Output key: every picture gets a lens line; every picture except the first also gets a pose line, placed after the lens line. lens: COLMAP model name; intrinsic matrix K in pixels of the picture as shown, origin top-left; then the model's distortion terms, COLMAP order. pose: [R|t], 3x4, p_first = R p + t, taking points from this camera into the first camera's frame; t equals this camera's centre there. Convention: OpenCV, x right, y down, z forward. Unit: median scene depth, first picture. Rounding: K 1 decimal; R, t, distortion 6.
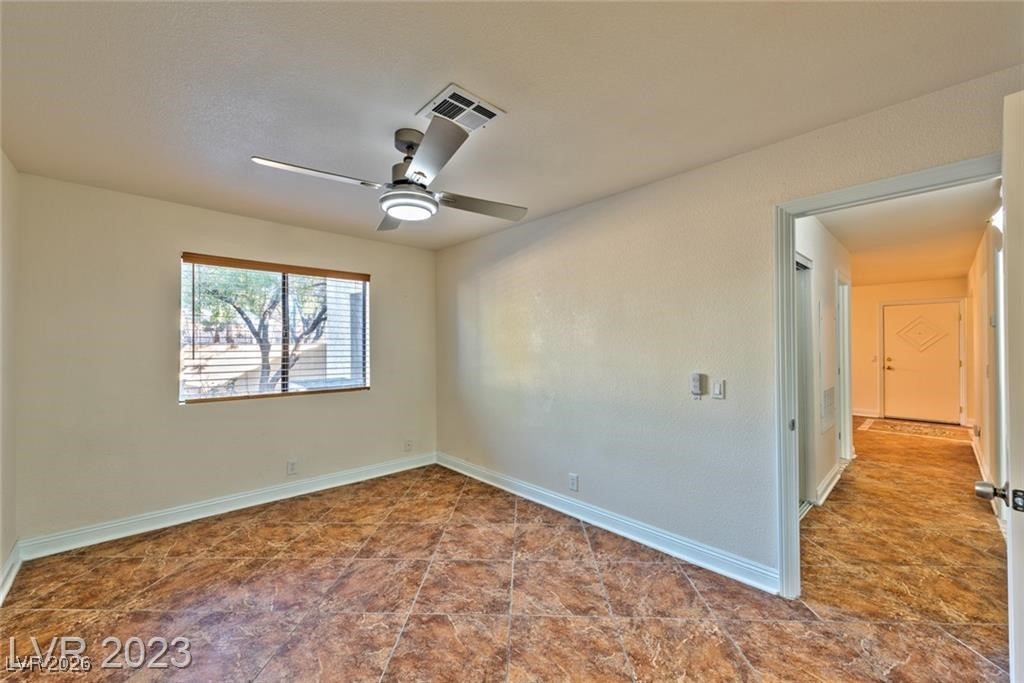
lens RADIAL K [[401.6, 0, 510.1], [0, 401.6, 343.7], [0, 0, 1]] dist [0.000715, -0.000322]
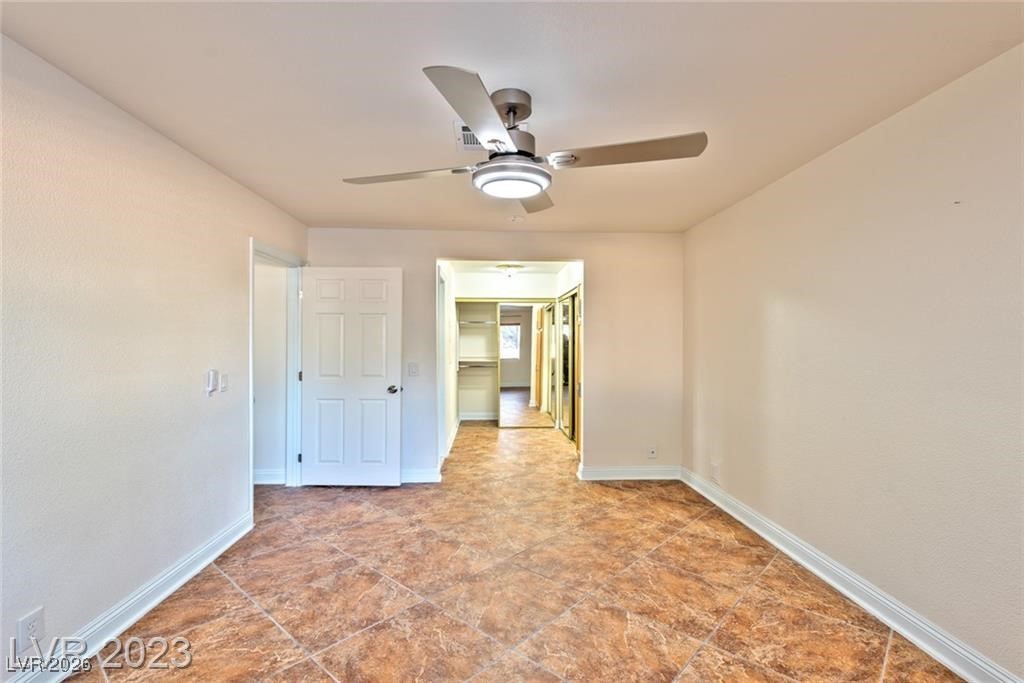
lens RADIAL K [[401.6, 0, 512.2], [0, 401.6, 339.3], [0, 0, 1]] dist [0.000715, -0.000322]
pose [[-0.734444, -0.004020, 0.678657, -0.684131], [-0.008085, 0.999963, -0.002825, 0.090903], [-0.678621, -0.007562, -0.734449, 1.406846]]
